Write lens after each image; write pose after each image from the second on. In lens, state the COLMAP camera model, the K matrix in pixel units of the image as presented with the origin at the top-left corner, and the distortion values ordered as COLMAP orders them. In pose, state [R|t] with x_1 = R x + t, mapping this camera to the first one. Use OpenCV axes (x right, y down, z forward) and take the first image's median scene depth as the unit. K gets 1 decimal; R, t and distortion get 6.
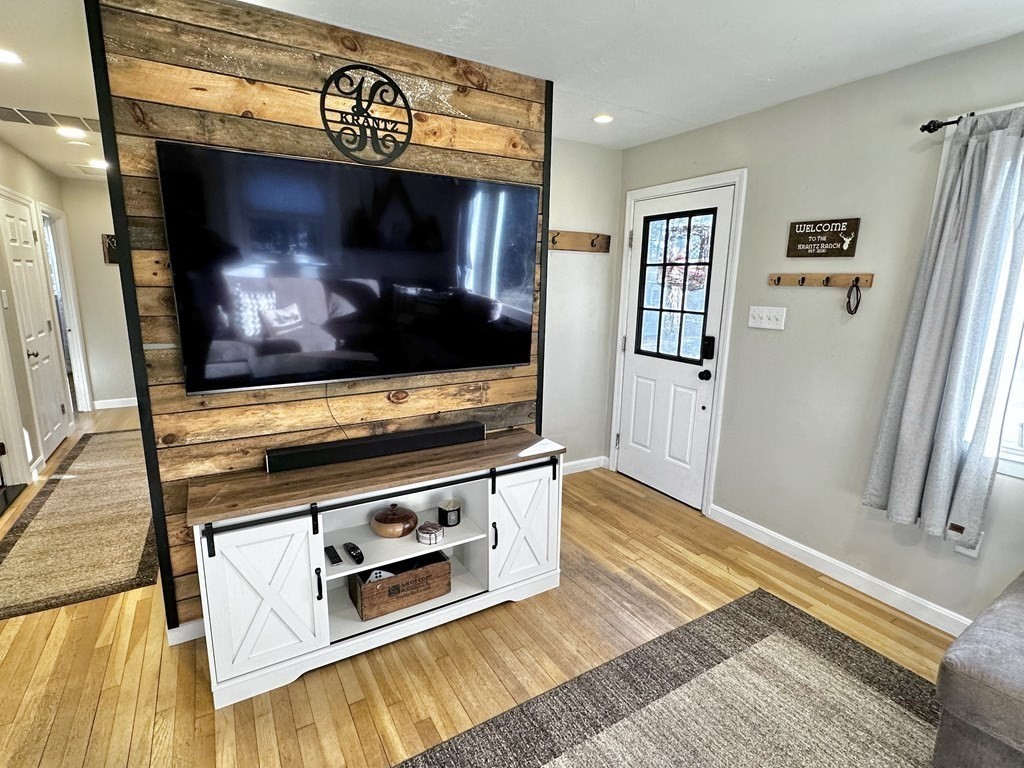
lens RADIAL K [[511.4, 0, 508.6], [0, 511.4, 385.7], [0, 0, 1]] dist [-0.002098, 0.000027]
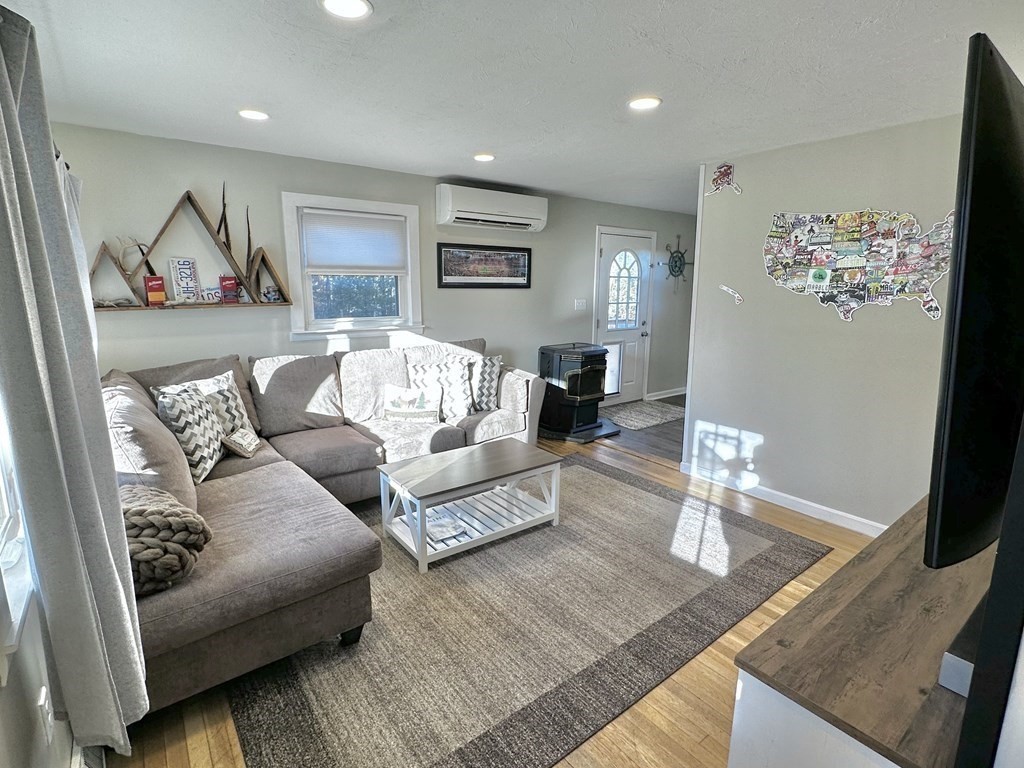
lens RADIAL K [[511.4, 0, 514.1], [0, 511.4, 389.6], [0, 0, 1]] dist [-0.002098, 0.000027]
pose [[-0.991361, -0.001185, -0.131159, 0.415462], [-0.052445, 0.920128, 0.388091, -0.307647], [0.120223, 0.391617, -0.912240, 1.426507]]
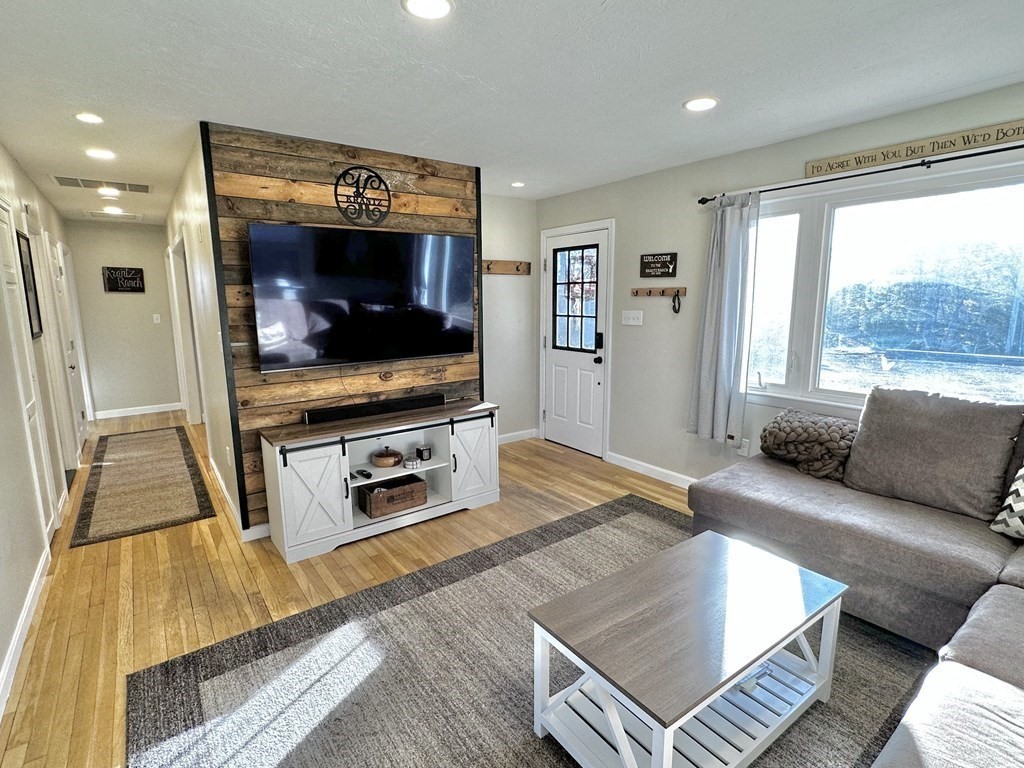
lens RADIAL K [[511.4, 0, 509.0], [0, 511.4, 386.3], [0, 0, 1]] dist [-0.002098, 0.000027]
pose [[0.994525, -0.042620, 0.095410, -0.001574], [0.045356, 0.998614, -0.026697, 0.114727], [-0.094140, 0.030878, 0.995080, -0.565965]]
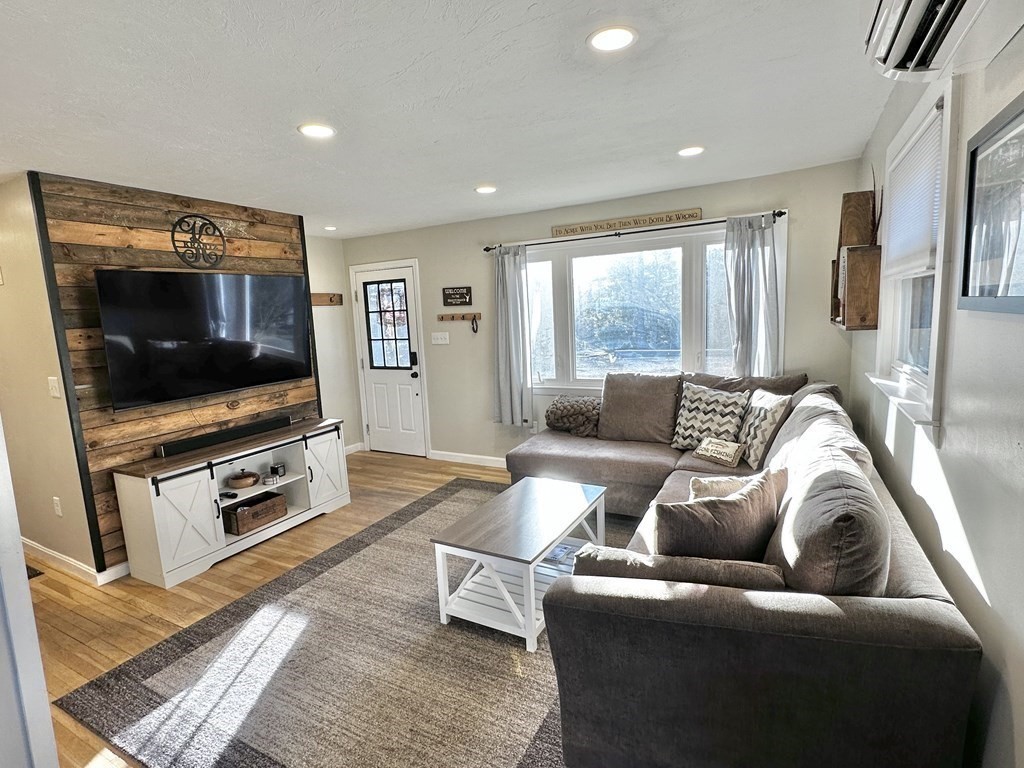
lens RADIAL K [[511.4, 0, 512.7], [0, 511.4, 385.1], [0, 0, 1]] dist [-0.002098, 0.000027]
pose [[0.854050, -0.131218, 0.503369, -0.284011], [0.164126, 0.986208, -0.021383, 0.148569], [-0.493621, 0.100878, 0.863807, -0.903237]]
